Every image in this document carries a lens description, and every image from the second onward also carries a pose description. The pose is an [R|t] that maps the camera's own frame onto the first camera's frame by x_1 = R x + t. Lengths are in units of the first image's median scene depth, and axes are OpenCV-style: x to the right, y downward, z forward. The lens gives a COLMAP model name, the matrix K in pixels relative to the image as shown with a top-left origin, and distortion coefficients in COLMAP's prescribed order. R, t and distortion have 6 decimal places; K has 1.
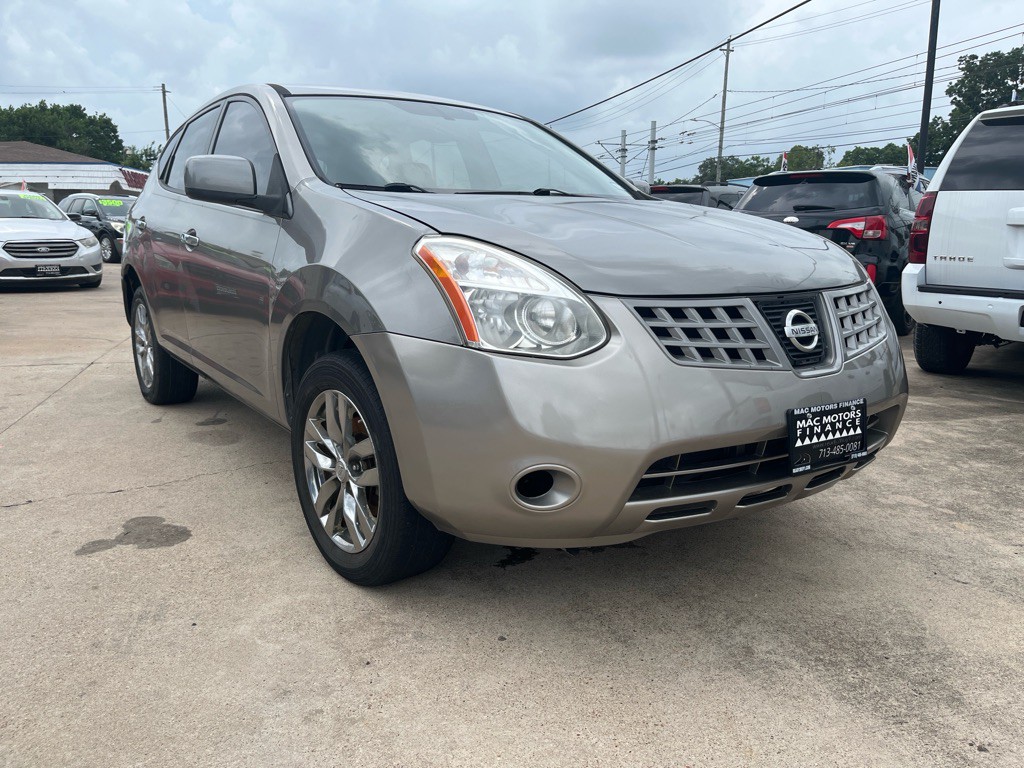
lens RADIAL K [[771.4, 0, 516.0], [0, 771.4, 392.3], [0, 0, 1]] dist [0.070793, -0.111251]
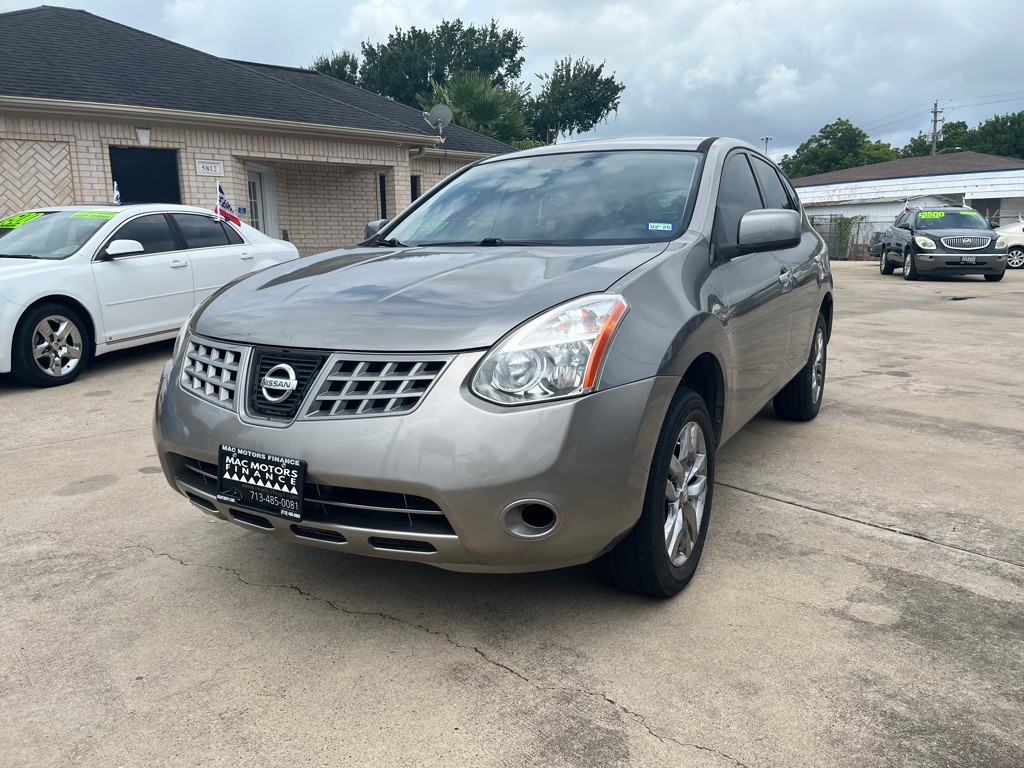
lens RADIAL K [[773.9, 0, 519.9], [0, 773.9, 386.7], [0, 0, 1]] dist [0.073574, -0.104154]
pose [[0.430085, 0.157481, -0.888947, 1.481188], [-0.170044, 0.981175, 0.091550, -0.232004], [0.886630, 0.111786, 0.448767, 0.807936]]
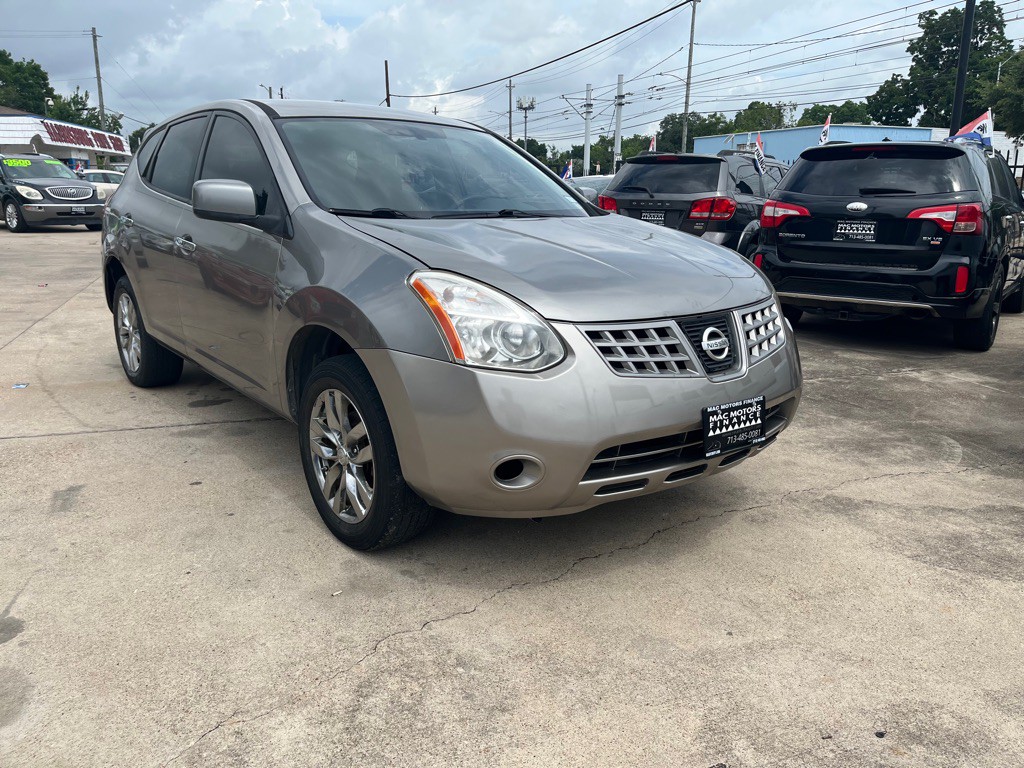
lens RADIAL K [[777.6, 0, 523.8], [0, 777.6, 386.3], [0, 0, 1]] dist [0.071946, -0.106274]
pose [[0.997238, -0.009252, 0.073699, -0.040770], [0.005852, 0.998914, 0.046215, -0.071084], [-0.074047, -0.045656, 0.996209, -0.255574]]
